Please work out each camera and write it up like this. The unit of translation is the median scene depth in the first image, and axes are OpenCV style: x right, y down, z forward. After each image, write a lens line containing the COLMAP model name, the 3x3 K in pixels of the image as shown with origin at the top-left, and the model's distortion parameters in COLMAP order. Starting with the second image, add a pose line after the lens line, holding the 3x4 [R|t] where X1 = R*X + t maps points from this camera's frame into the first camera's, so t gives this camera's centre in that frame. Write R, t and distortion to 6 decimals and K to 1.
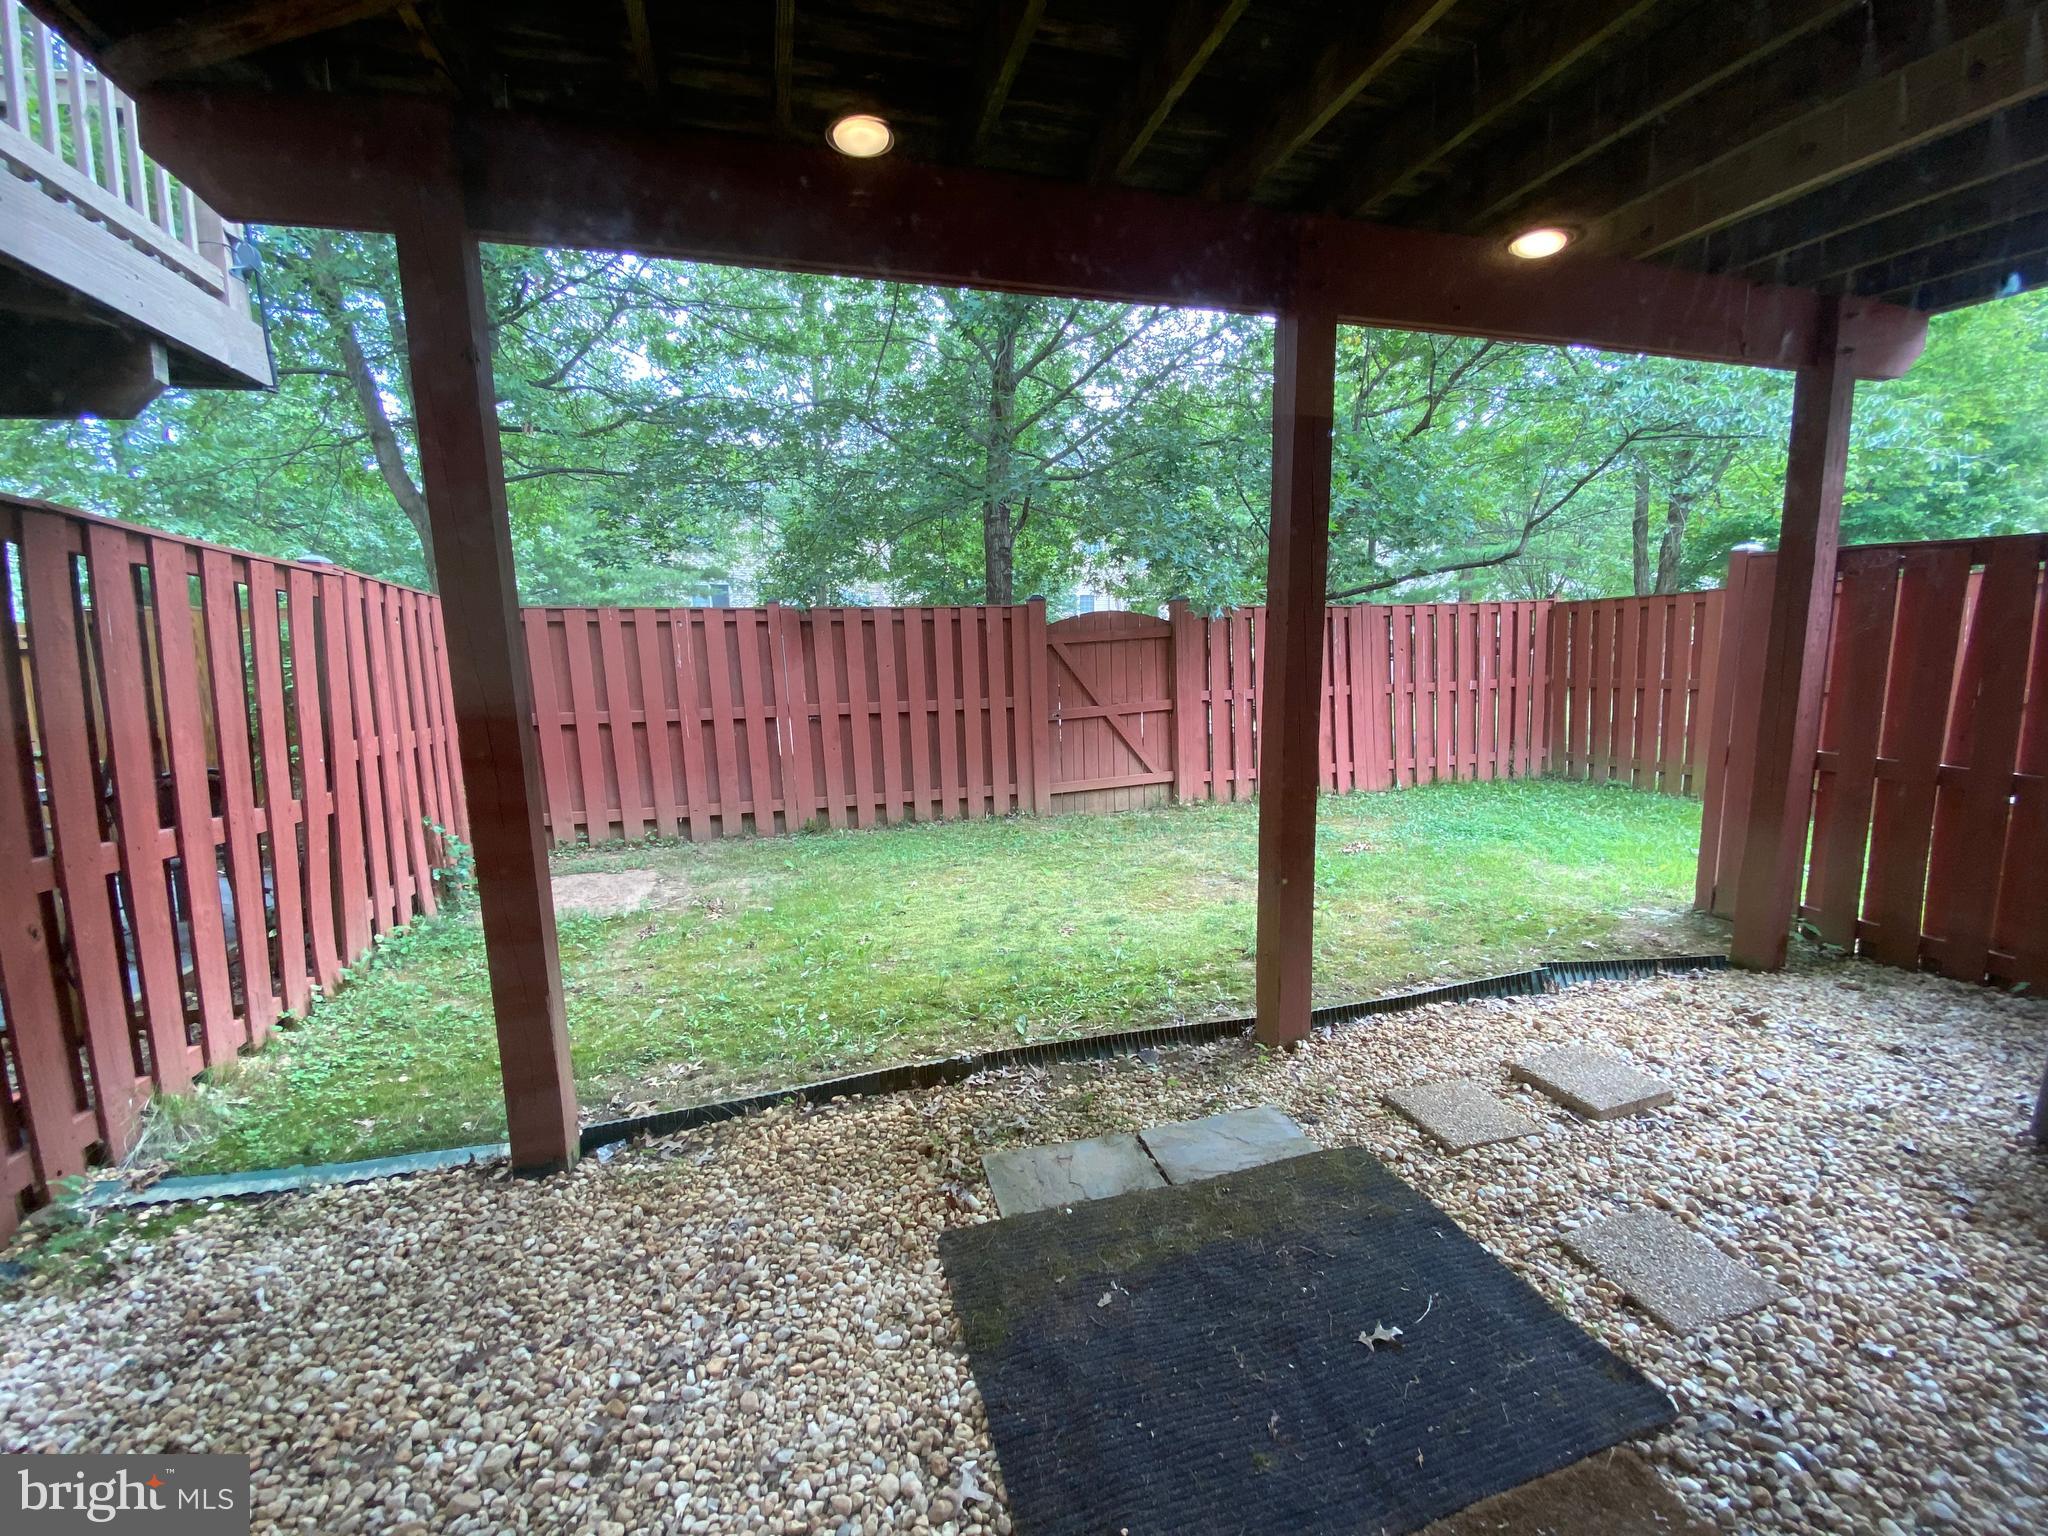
lens RADIAL K [[843.3, 0, 1019.9], [0, 843.3, 770.5], [0, 0, 1]] dist [0.036617, -0.028073]
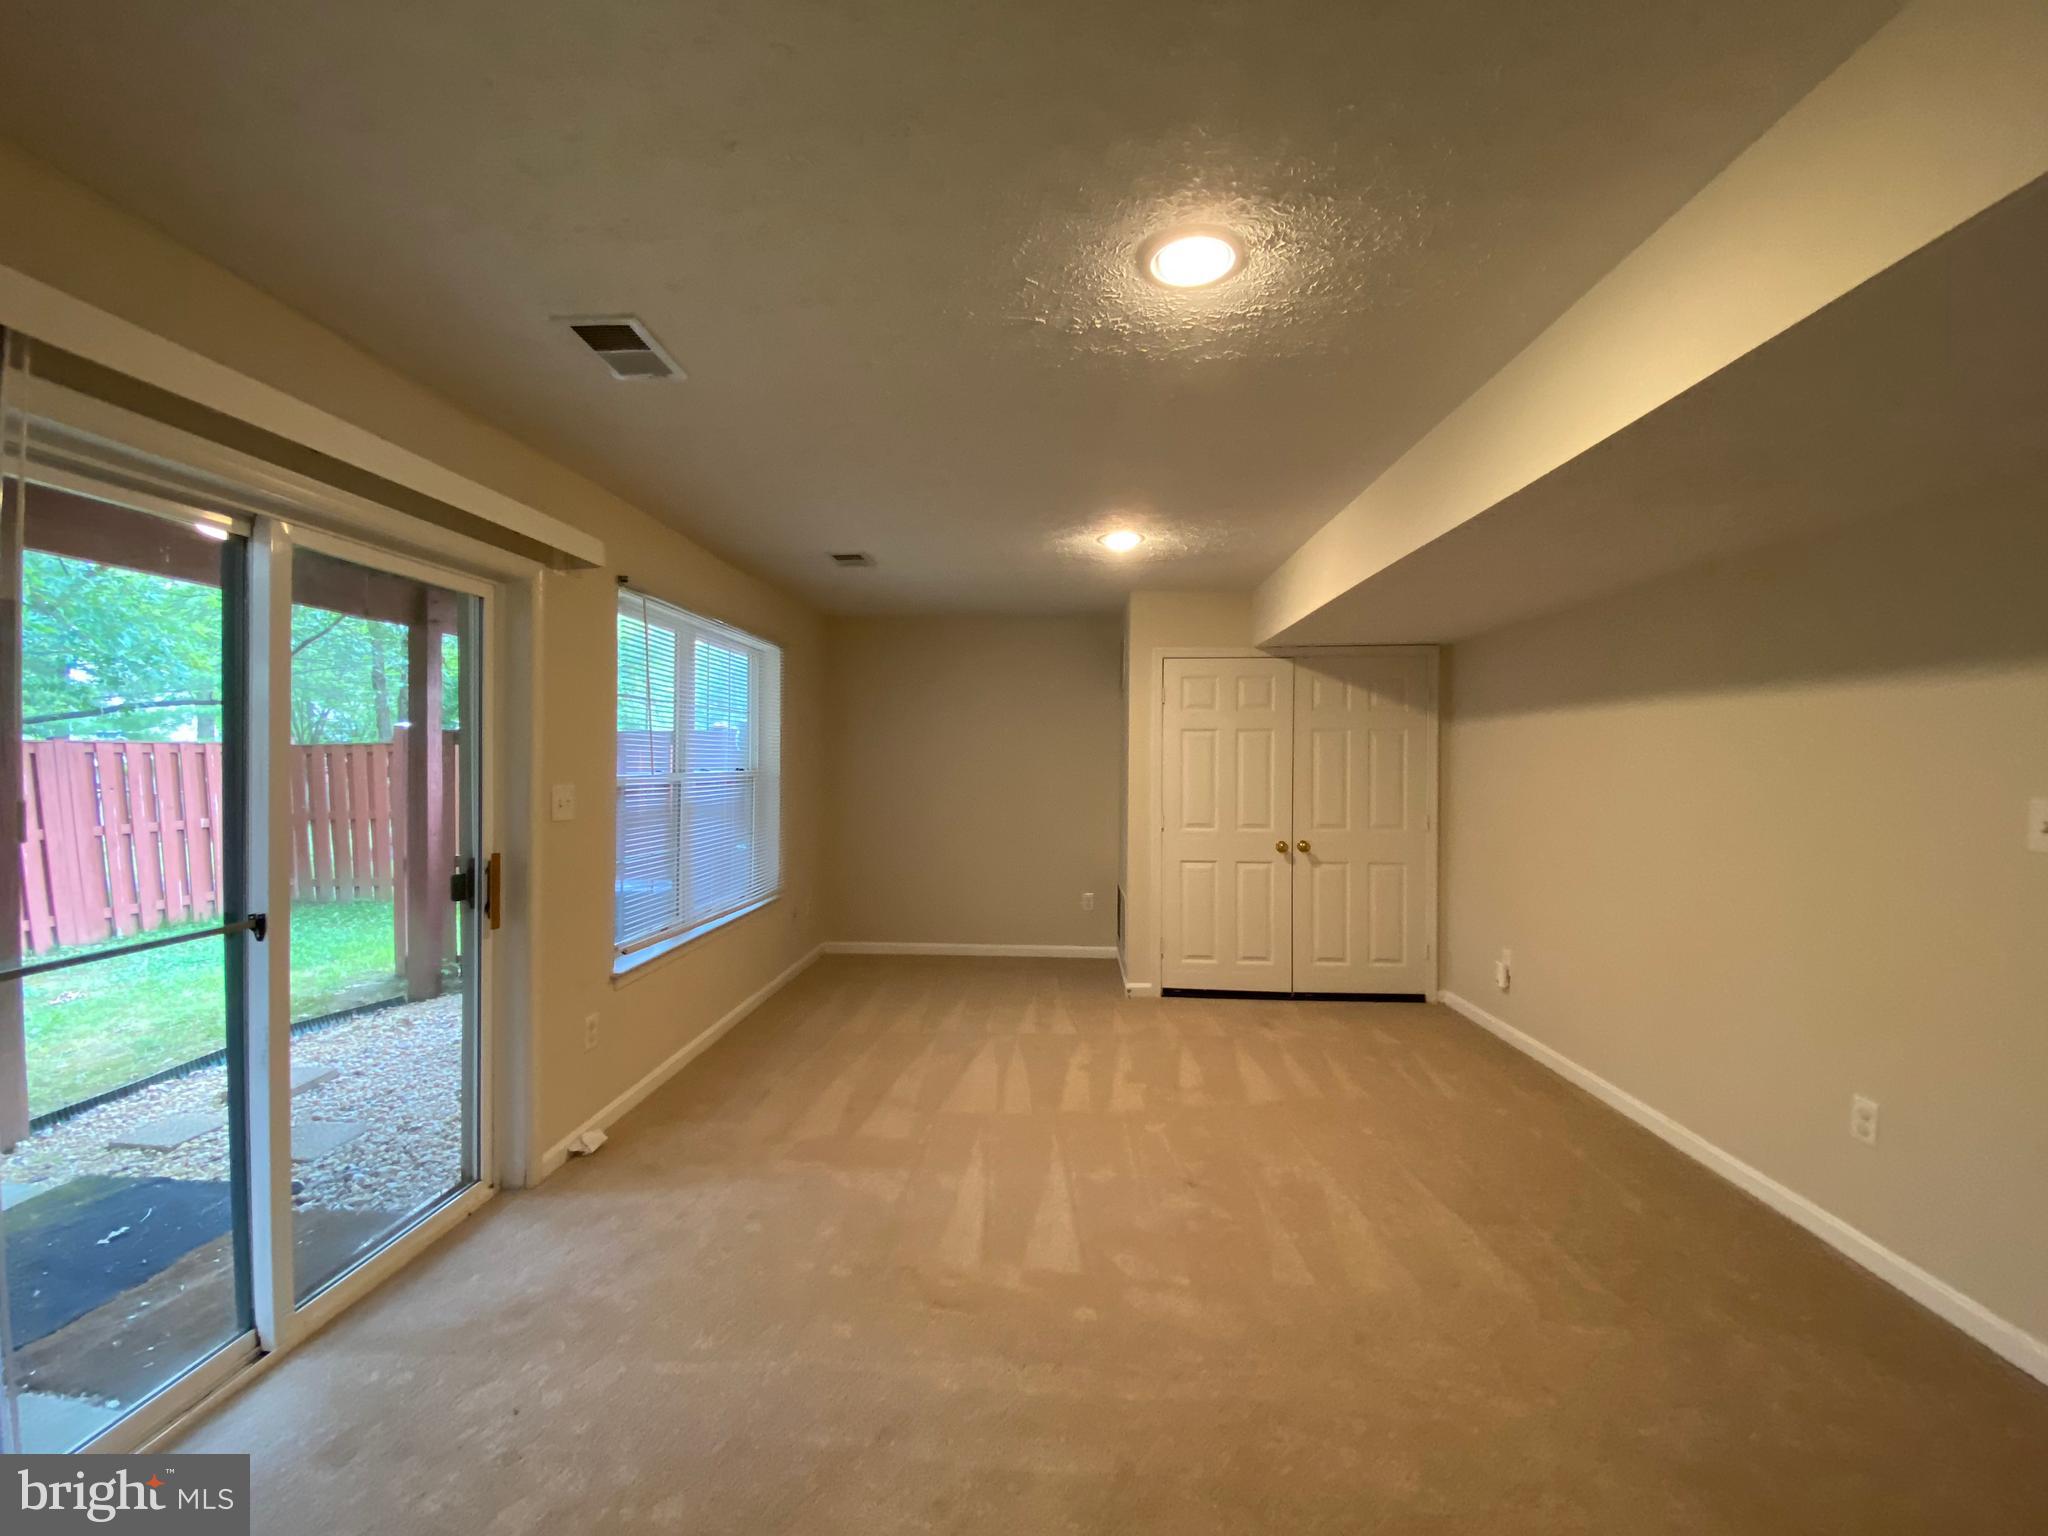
lens RADIAL K [[843.3, 0, 1019.9], [0, 843.3, 770.5], [0, 0, 1]] dist [0.036617, -0.028073]
pose [[0.332073, 0.011299, 0.943186, -0.226824], [0.132964, 0.989383, -0.058666, 0.057897], [-0.933835, 0.144891, 0.327045, -0.553282]]
